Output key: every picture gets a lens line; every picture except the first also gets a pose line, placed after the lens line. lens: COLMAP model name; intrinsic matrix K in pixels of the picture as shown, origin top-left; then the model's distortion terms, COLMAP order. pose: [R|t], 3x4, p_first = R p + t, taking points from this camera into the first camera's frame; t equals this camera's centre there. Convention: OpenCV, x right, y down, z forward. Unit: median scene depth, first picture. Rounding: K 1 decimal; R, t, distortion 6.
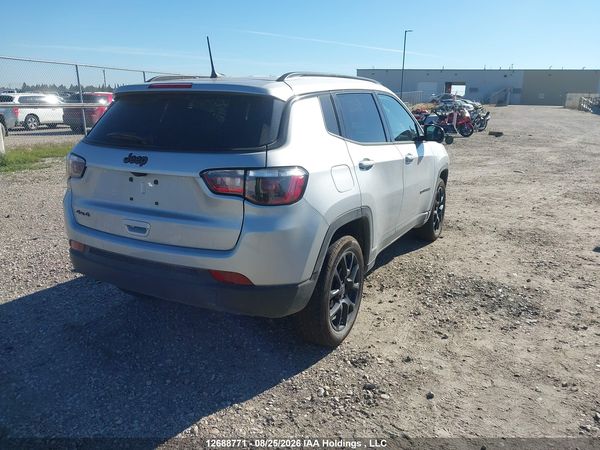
lens RADIAL K [[441.2, 0, 300.0], [0, 441.2, 225.0], [0, 0, 1]] dist [-0.002039, -0.000947]
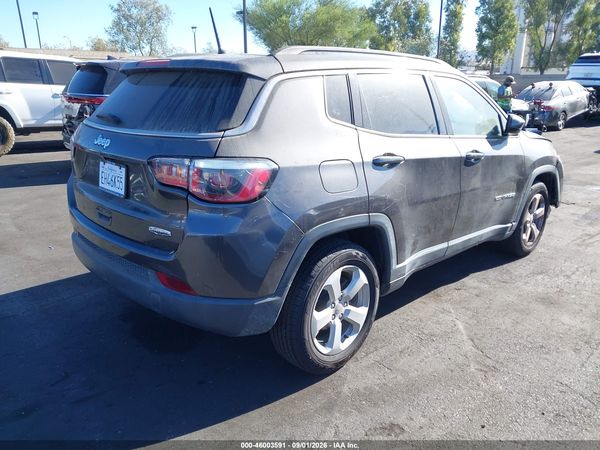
lens RADIAL K [[441.2, 0, 300.0], [0, 441.2, 225.0], [0, 0, 1]] dist [-0.002039, -0.000947]
pose [[0.959271, 0.091332, -0.267317, 0.262332], [-0.086756, 0.995810, 0.028904, -0.034598], [0.268836, -0.004535, 0.963175, 0.204243]]
